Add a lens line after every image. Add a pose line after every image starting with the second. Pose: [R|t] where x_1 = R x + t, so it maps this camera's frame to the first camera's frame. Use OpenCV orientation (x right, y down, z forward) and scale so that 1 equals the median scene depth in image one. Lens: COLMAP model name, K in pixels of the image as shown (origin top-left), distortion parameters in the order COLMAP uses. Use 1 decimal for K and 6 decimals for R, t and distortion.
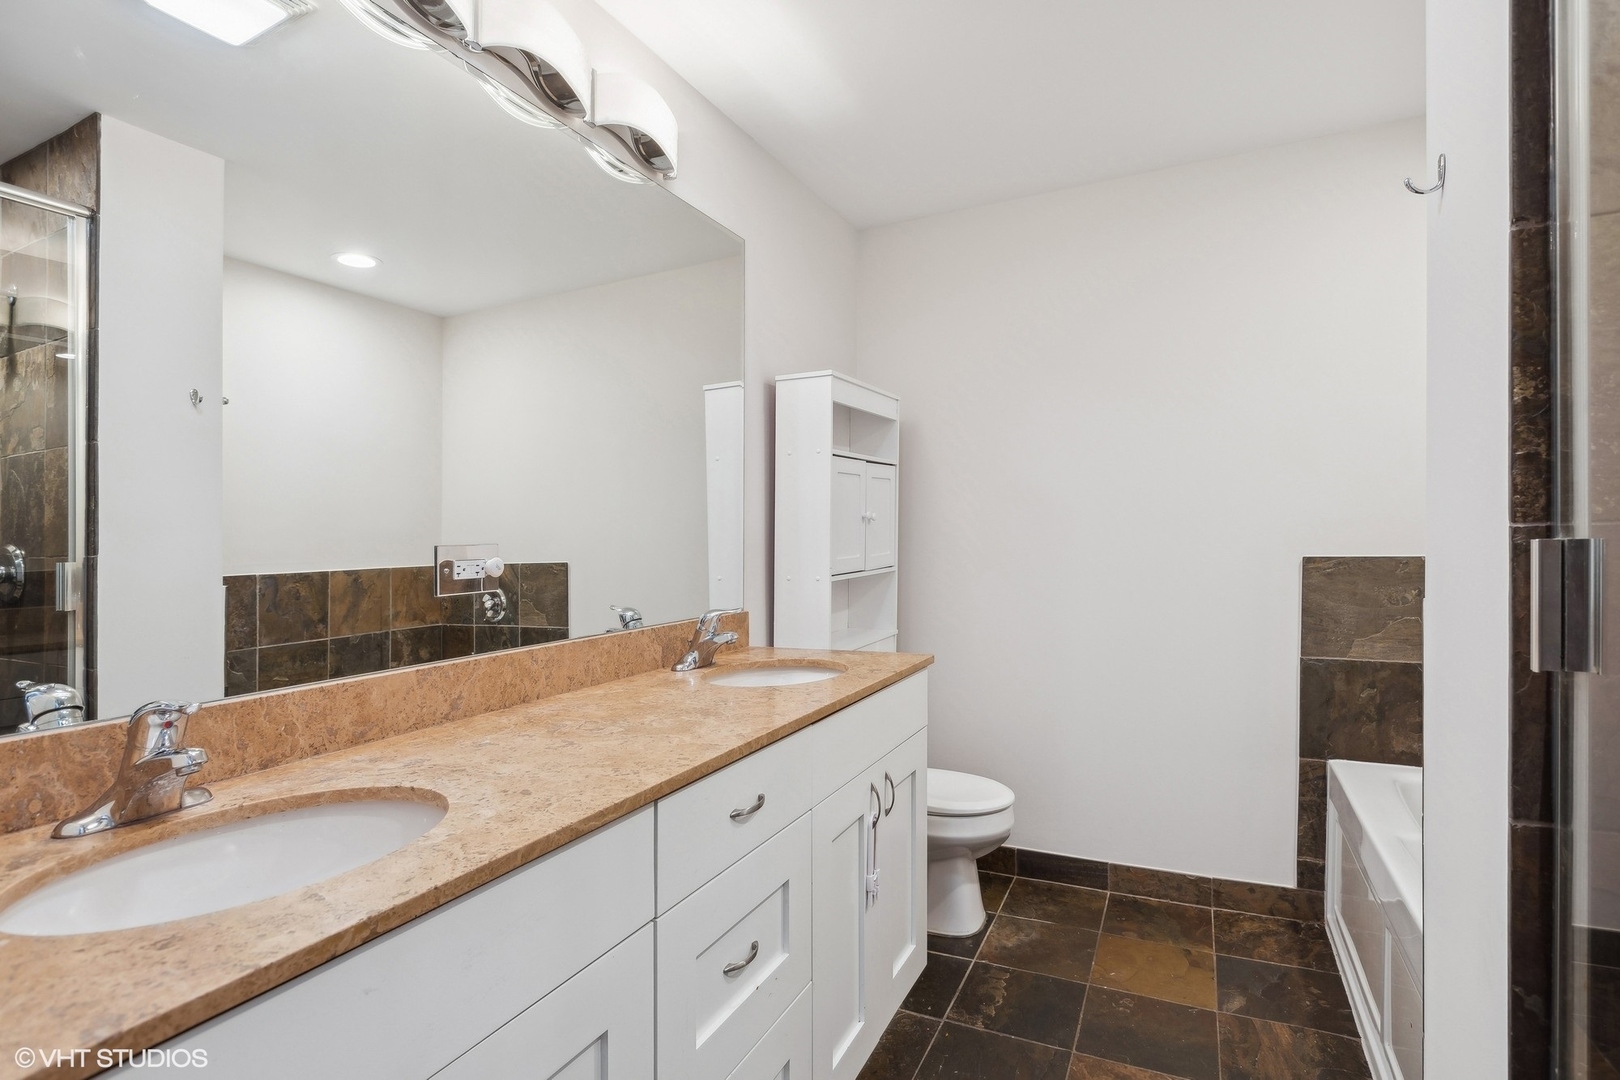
lens RADIAL K [[835.1, 0, 806.9], [0, 835.1, 539.3], [0, 0, 1]] dist [-0.000401, -0.003781]
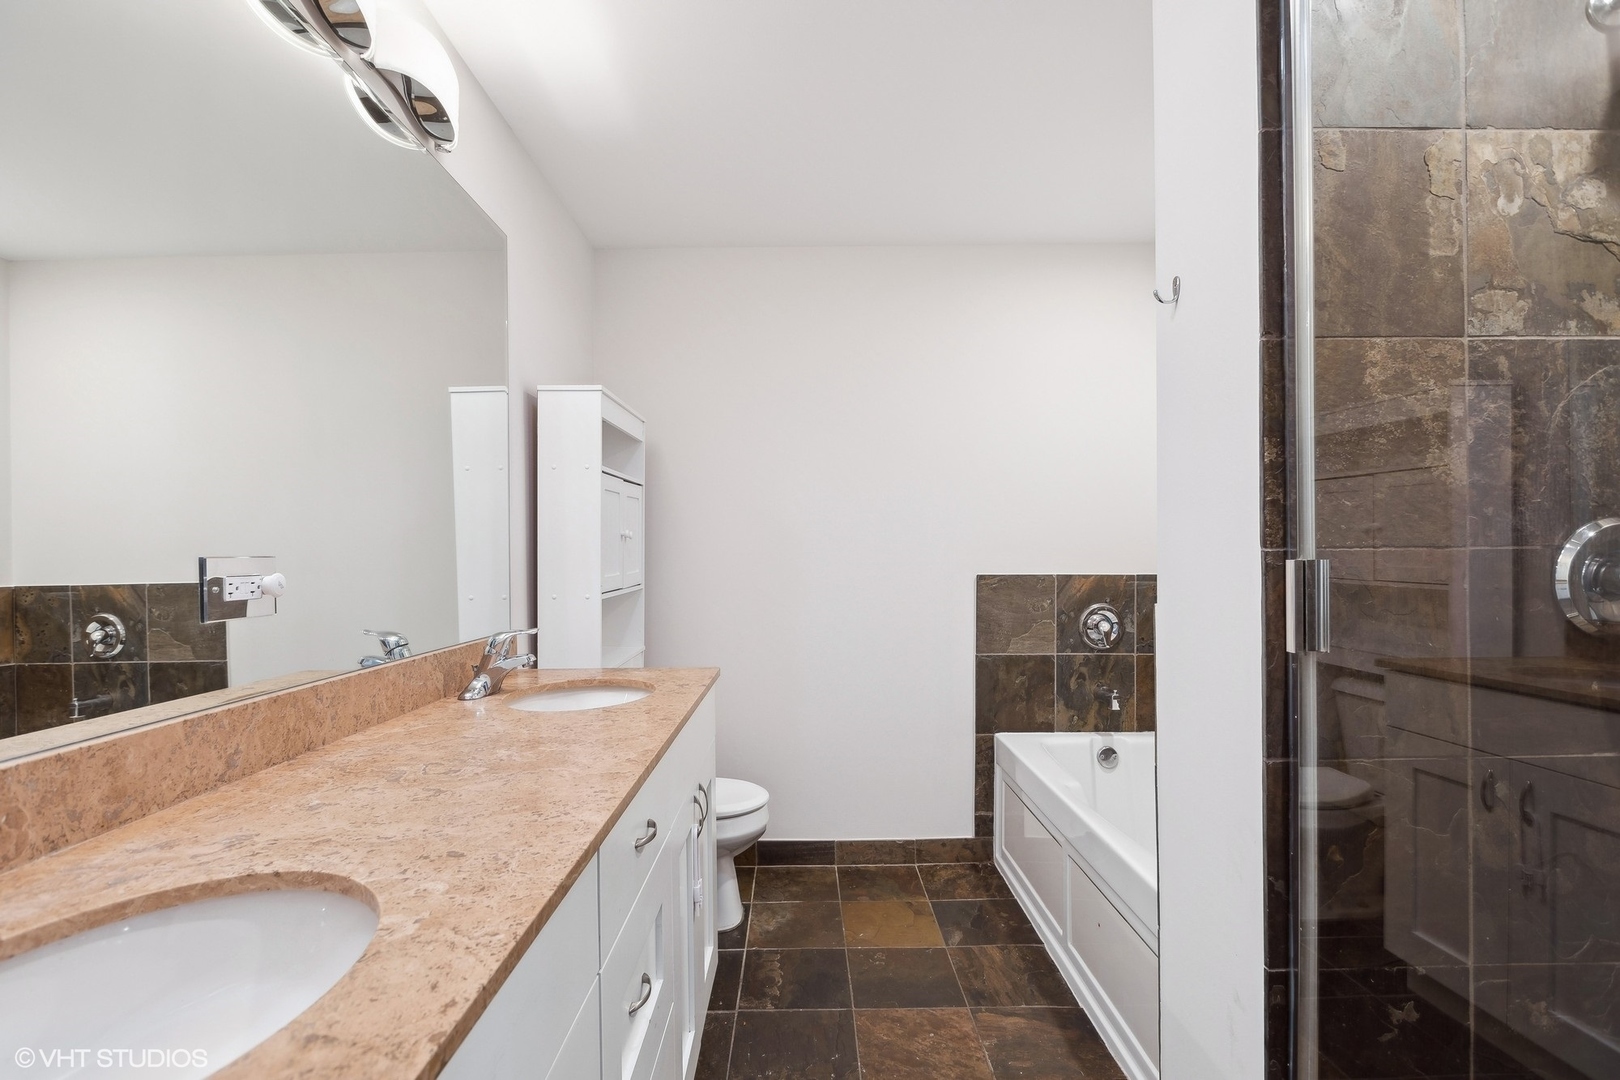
lens RADIAL K [[772.8, 0, 832.7], [0, 772.8, 566.4], [0, 0, 1]] dist [-0.000984, -0.004612]
pose [[0.891220, 0.006077, 0.453530, -0.180388], [-0.009415, 0.999943, 0.005103, 0.005125], [-0.453473, -0.008817, 0.891226, 0.076842]]
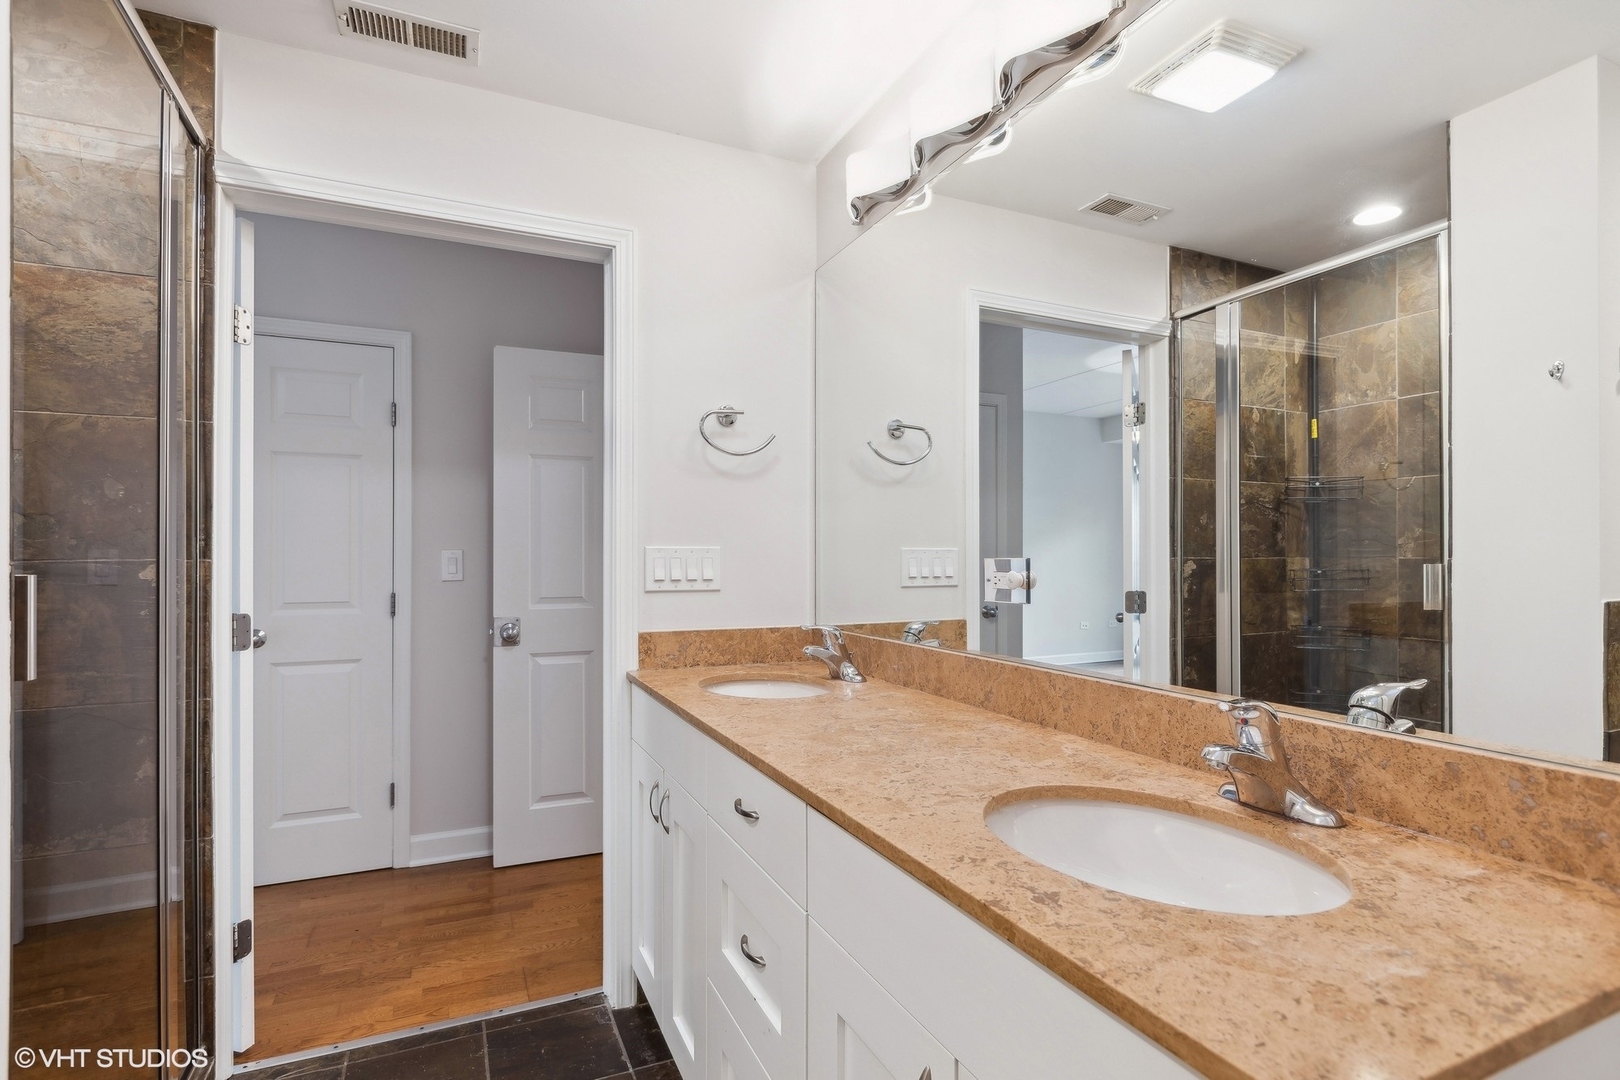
lens RADIAL K [[835.1, 0, 804.5], [0, 835.1, 547.4], [0, 0, 1]] dist [-0.000401, -0.003781]
pose [[-0.677725, 0.007596, -0.735277, 0.436341], [0.012260, 0.999924, -0.000971, -0.007704], [0.735214, -0.009672, -0.677767, 1.161145]]
